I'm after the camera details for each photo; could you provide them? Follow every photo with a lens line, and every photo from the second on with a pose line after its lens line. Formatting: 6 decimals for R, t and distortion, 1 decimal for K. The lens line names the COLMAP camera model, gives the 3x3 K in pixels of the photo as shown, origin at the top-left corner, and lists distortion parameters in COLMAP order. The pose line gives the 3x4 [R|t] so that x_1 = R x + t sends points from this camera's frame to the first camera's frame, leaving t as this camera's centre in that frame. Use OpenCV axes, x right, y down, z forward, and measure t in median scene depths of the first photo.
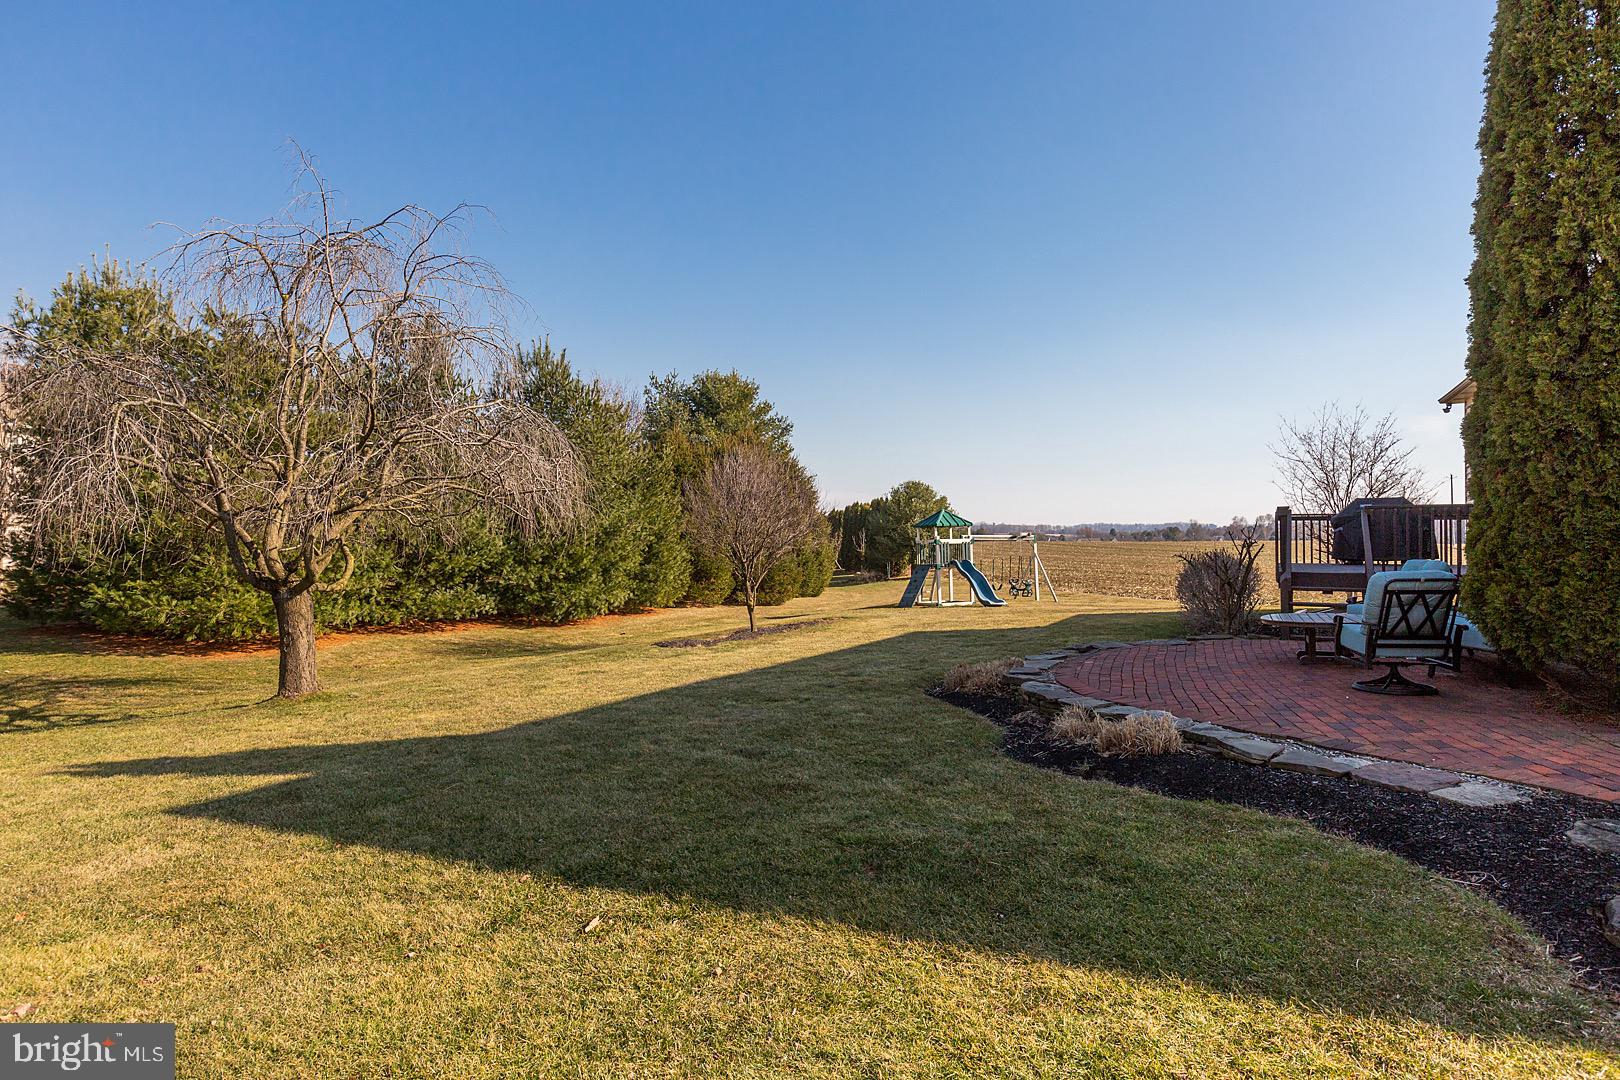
lens RADIAL K [[878.3, 0, 815.5], [0, 878.3, 539.1], [0, 0, 1]] dist [0.003299, -0.000072]
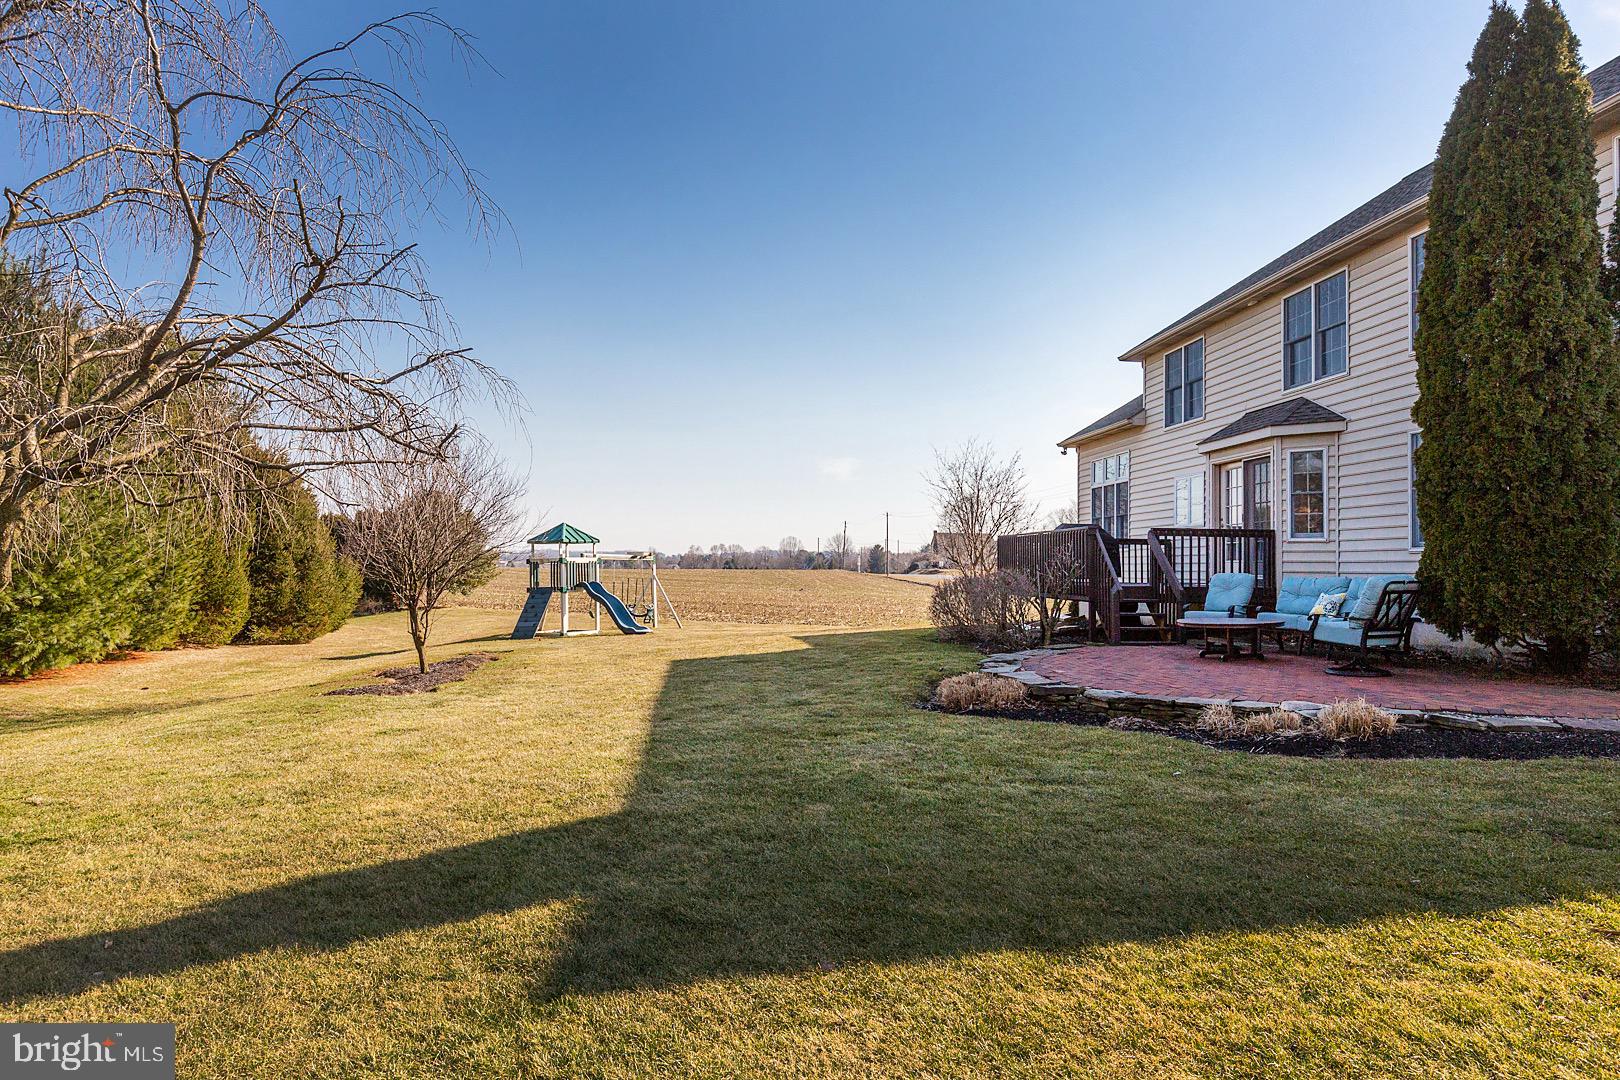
lens RADIAL K [[970.6, 0, 825.1], [0, 970.6, 545.4], [0, 0, 1]] dist [-0.017767, 0.000073]
pose [[0.824366, 0.026163, 0.565452, -0.185143], [-0.013200, 0.999548, -0.027005, 0.010329], [-0.565903, 0.014798, 0.824339, 0.082642]]
